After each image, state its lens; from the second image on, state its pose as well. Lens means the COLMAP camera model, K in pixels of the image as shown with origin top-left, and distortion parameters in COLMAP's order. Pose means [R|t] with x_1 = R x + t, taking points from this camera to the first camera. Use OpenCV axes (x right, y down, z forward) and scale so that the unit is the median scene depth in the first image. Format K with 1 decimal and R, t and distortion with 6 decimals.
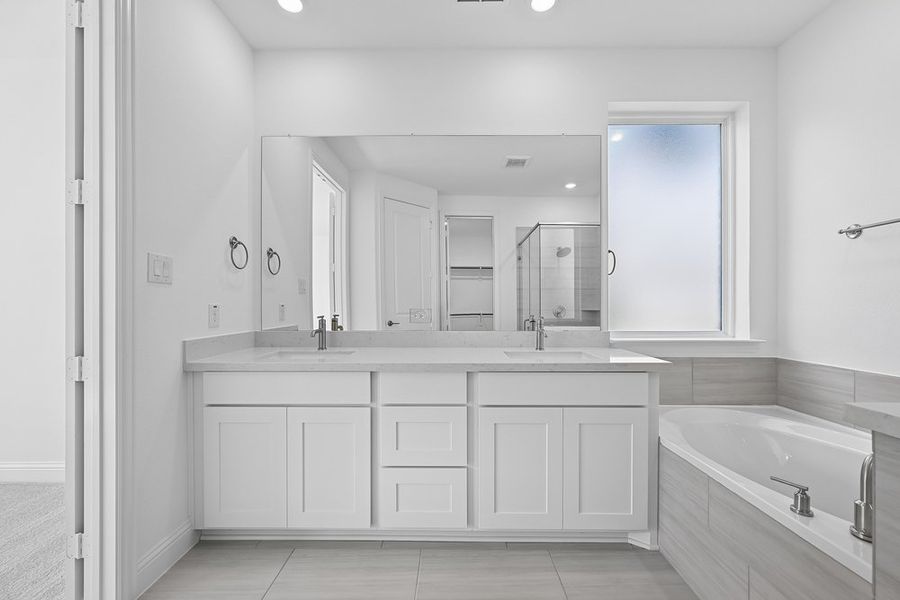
lens RADIAL K [[358.2, 0, 451.2], [0, 358.2, 307.8], [0, 0, 1]] dist [0.000432, 0.000055]
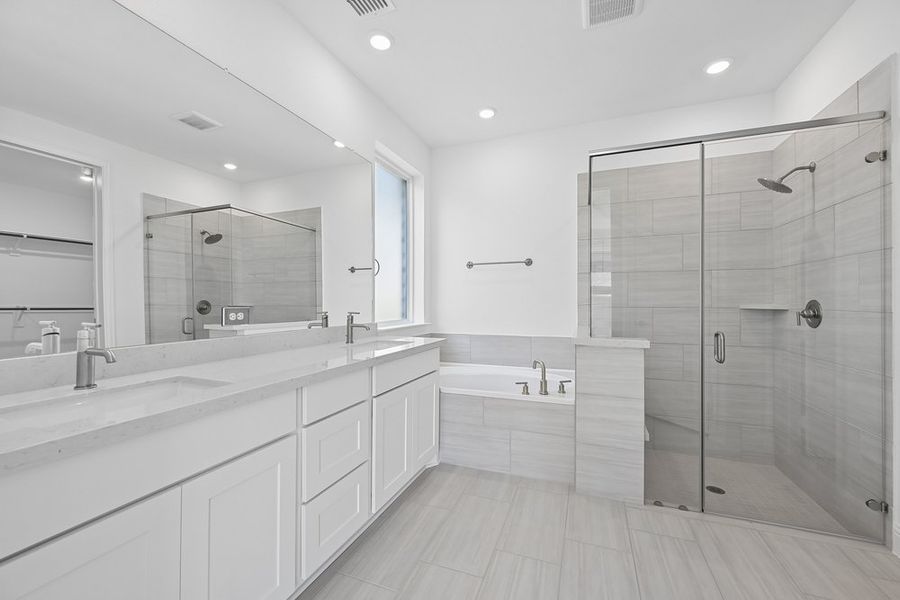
lens RADIAL K [[358.2, 0, 451.0], [0, 358.2, 300.7], [0, 0, 1]] dist [0.000432, 0.000055]
pose [[0.349989, 0.004342, 0.936744, -0.608418], [-0.005265, 0.999983, -0.002668, -0.009739], [-0.936739, -0.003998, 0.350006, 0.301940]]
